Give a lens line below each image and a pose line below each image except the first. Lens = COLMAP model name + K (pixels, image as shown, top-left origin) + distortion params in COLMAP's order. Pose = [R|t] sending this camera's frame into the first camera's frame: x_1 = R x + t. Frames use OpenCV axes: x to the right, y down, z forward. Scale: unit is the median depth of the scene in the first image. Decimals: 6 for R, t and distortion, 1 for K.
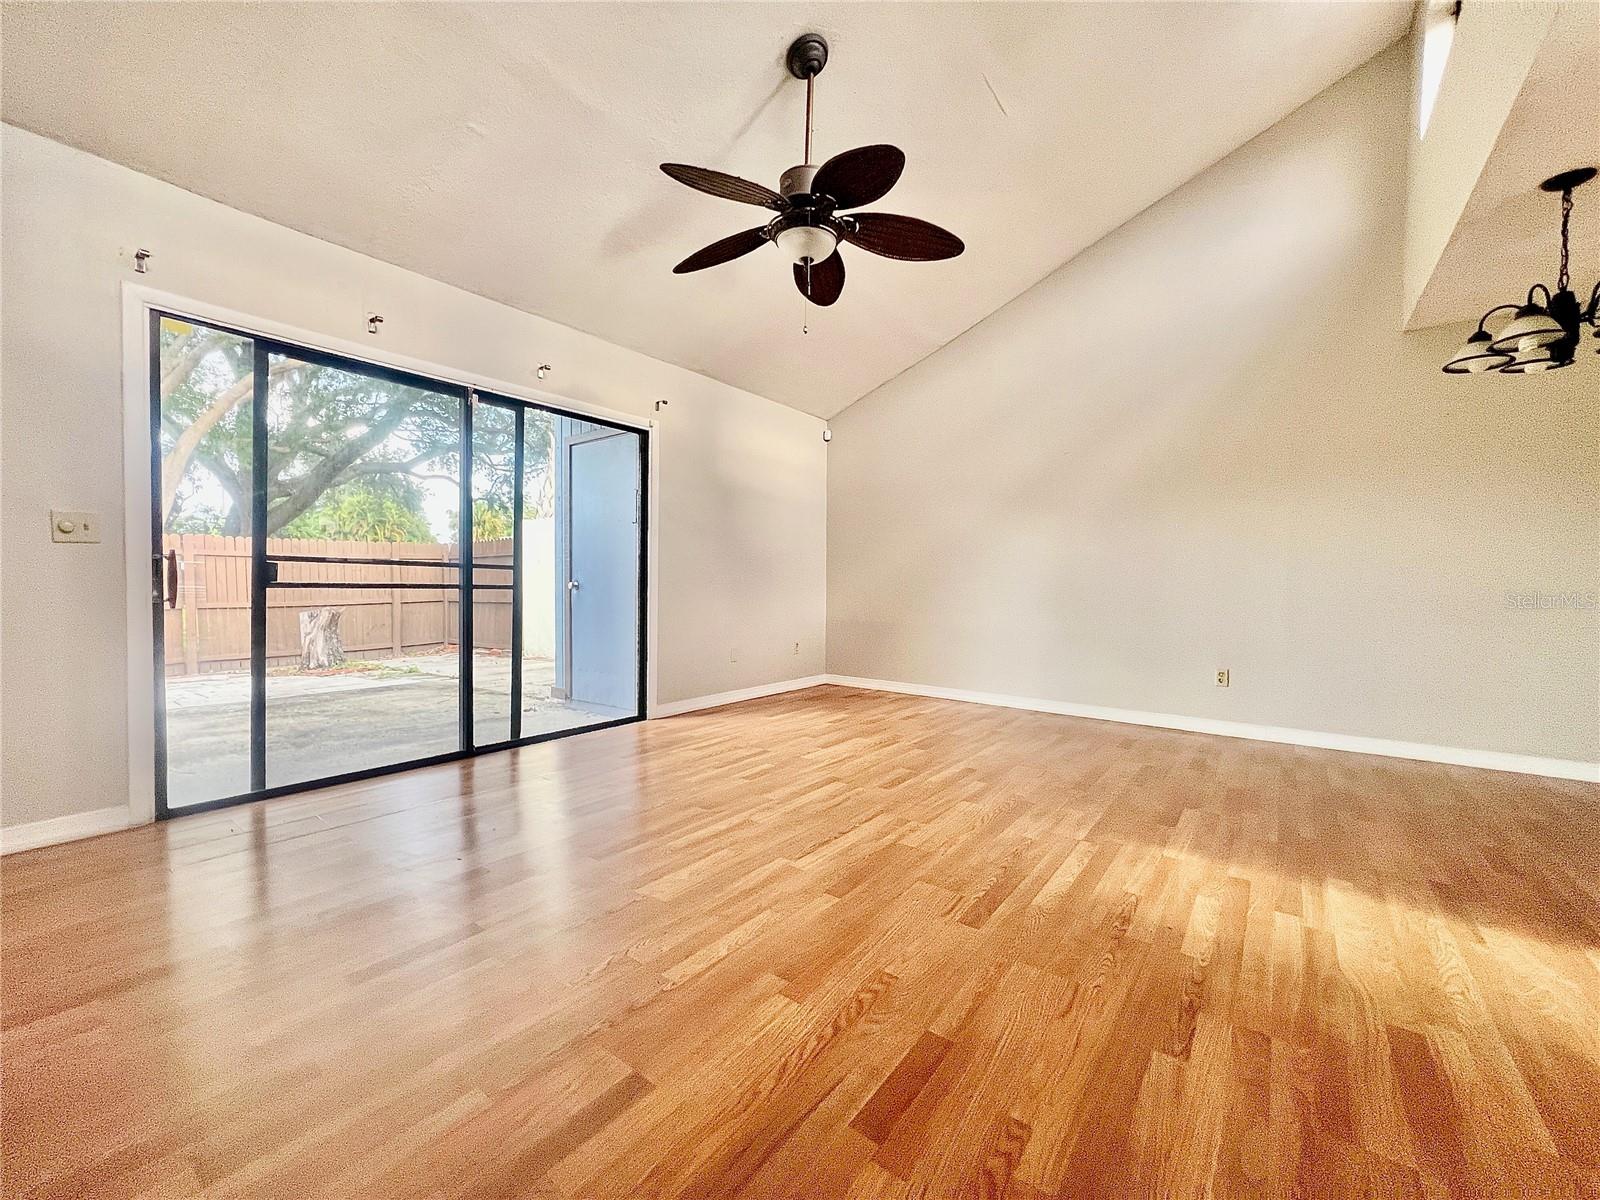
lens RADIAL K [[641.1, 0, 798.7], [0, 641.1, 605.6], [0, 0, 1]] dist [-0.003000, 0.000359]
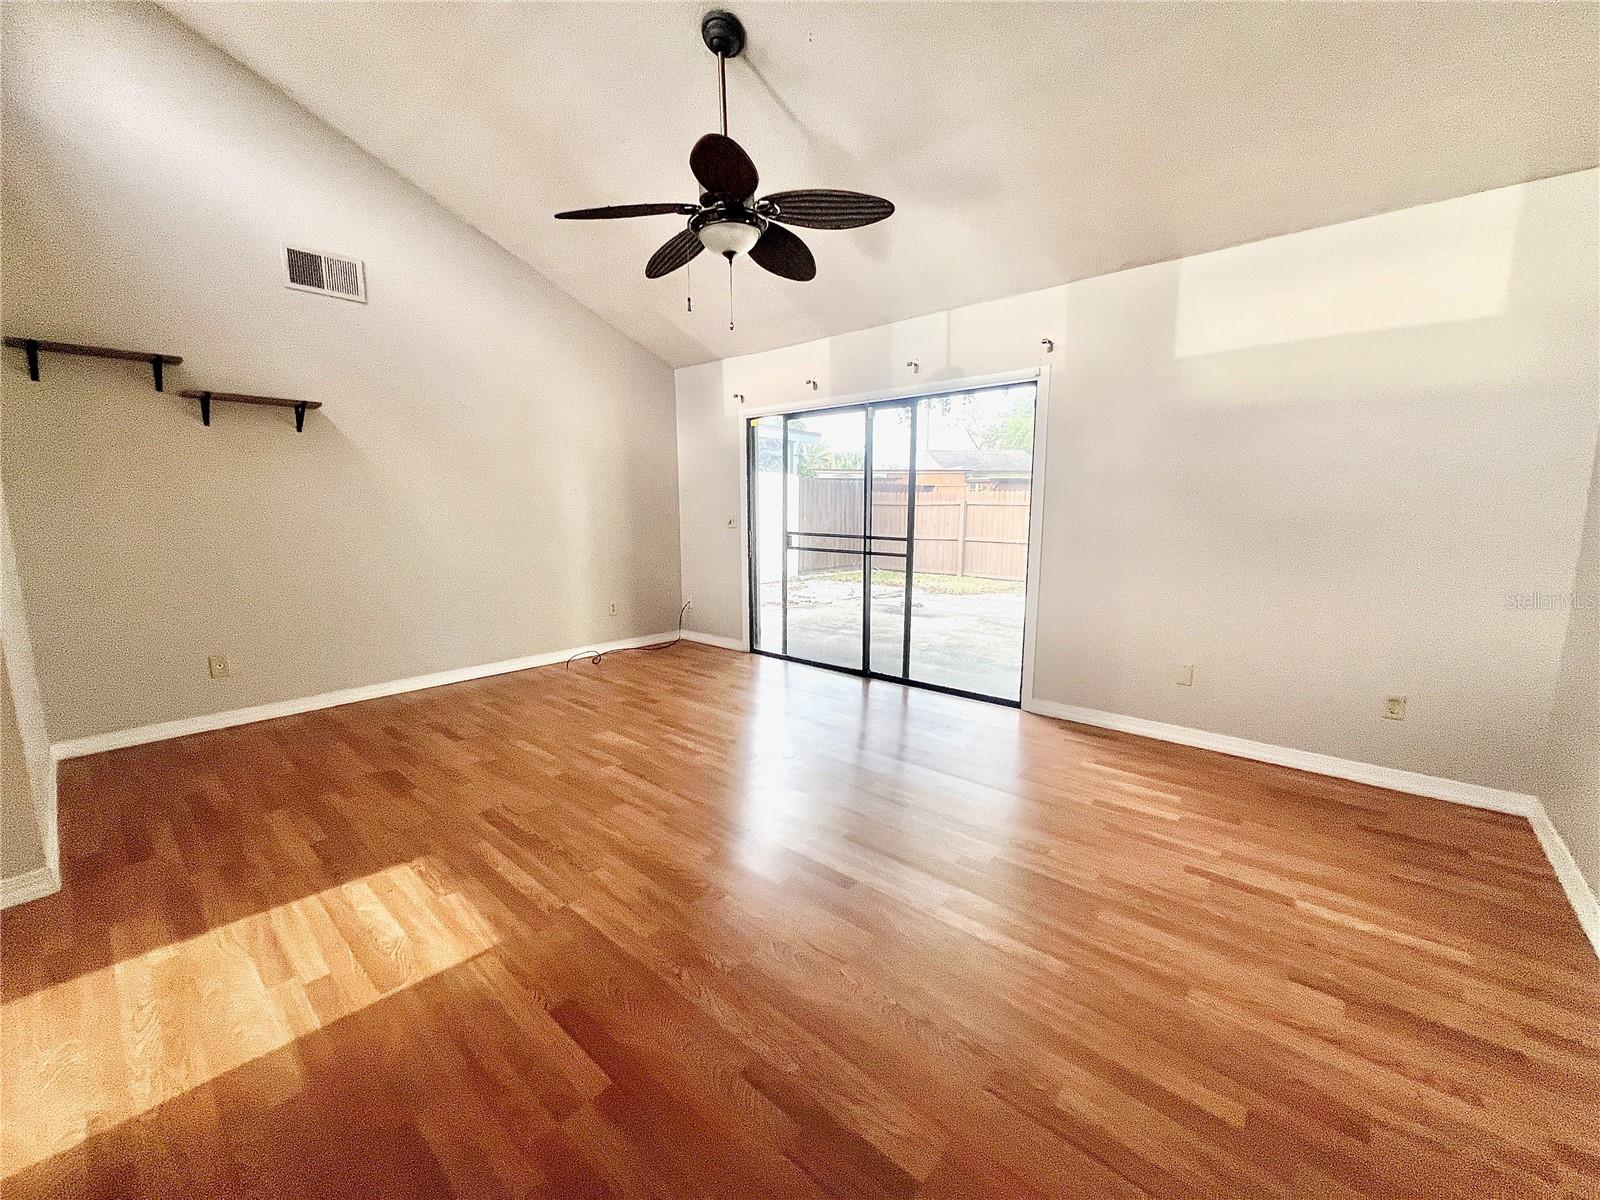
lens RADIAL K [[641.1, 0, 796.1], [0, 641.1, 602.5], [0, 0, 1]] dist [-0.003000, 0.000359]
pose [[-0.071782, 0.140422, -0.987486, 1.263132], [-0.033369, 0.989148, 0.143084, -0.172682], [0.996862, 0.043222, -0.066317, 1.406045]]
